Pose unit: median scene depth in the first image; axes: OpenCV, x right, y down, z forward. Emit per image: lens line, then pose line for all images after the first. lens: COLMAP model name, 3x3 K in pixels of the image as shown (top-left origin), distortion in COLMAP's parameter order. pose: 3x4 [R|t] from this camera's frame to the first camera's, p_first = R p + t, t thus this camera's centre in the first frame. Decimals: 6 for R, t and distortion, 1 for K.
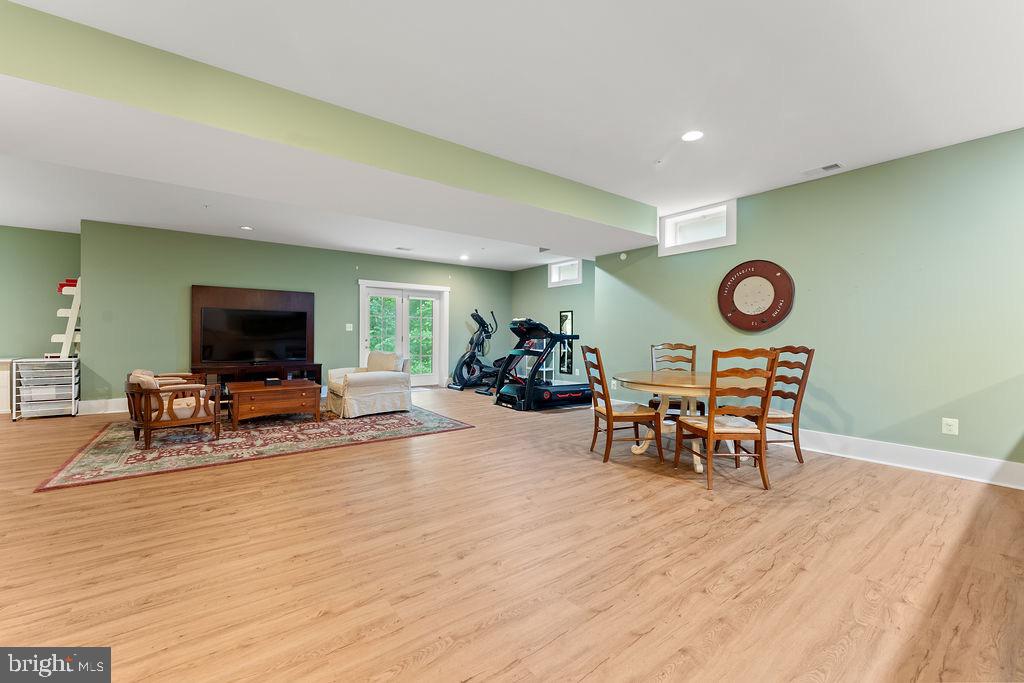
lens RADIAL K [[420.7, 0, 511.7], [0, 420.7, 338.7], [0, 0, 1]] dist [-0.000869, -0.000235]
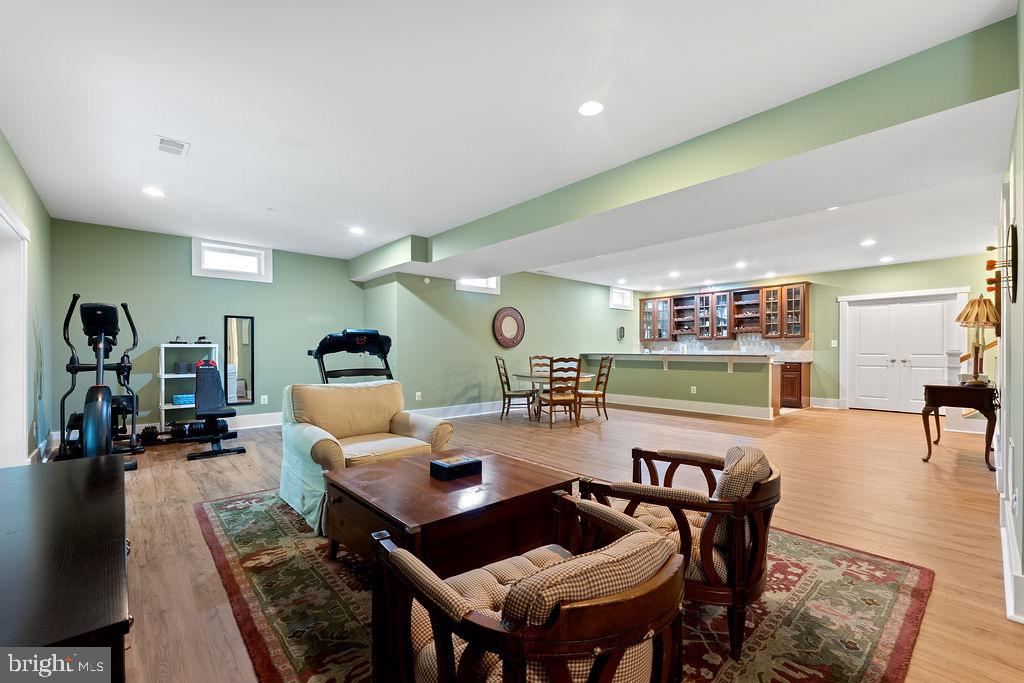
lens RADIAL K [[420.7, 0, 509.9], [0, 420.7, 352.2], [0, 0, 1]] dist [-0.000869, -0.000235]
pose [[-0.083833, -0.006229, 0.996460, -0.824826], [0.007400, 0.999949, 0.006873, -0.009652], [-0.996452, 0.007950, -0.083782, 0.823837]]
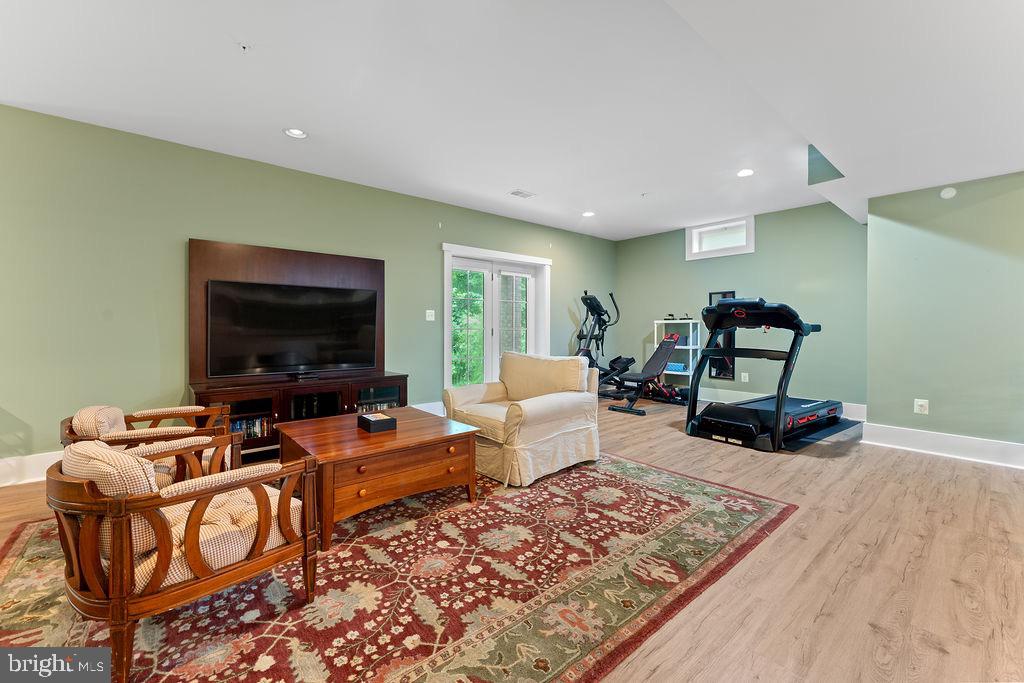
lens RADIAL K [[420.7, 0, 511.3], [0, 420.7, 331.9], [0, 0, 1]] dist [-0.000869, -0.000235]
pose [[0.997822, -0.005928, 0.065696, -0.372676], [0.005691, 0.999977, 0.003802, -0.003598], [-0.065717, -0.003420, 0.997832, 0.417722]]
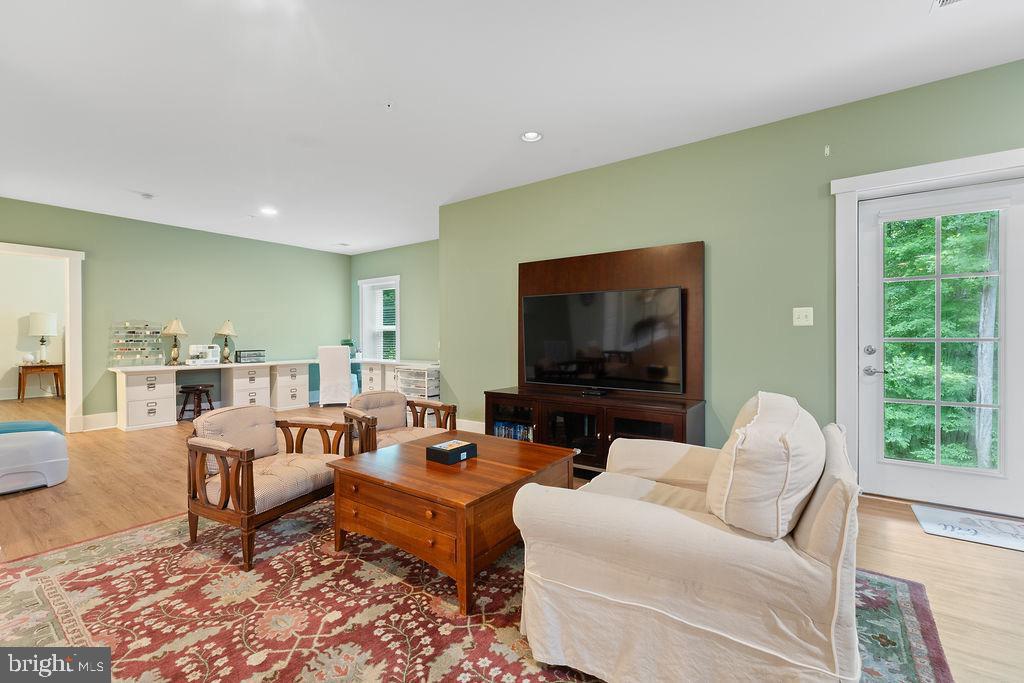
lens RADIAL K [[438.5, 0, 510.1], [0, 438.5, 339.6], [0, 0, 1]] dist [0.000971, -0.000127]
pose [[0.288933, 0.001727, -0.957348, -0.108379], [0.000226, 0.999998, 0.001873, -0.008922], [0.957349, -0.000757, 0.288932, 0.783049]]
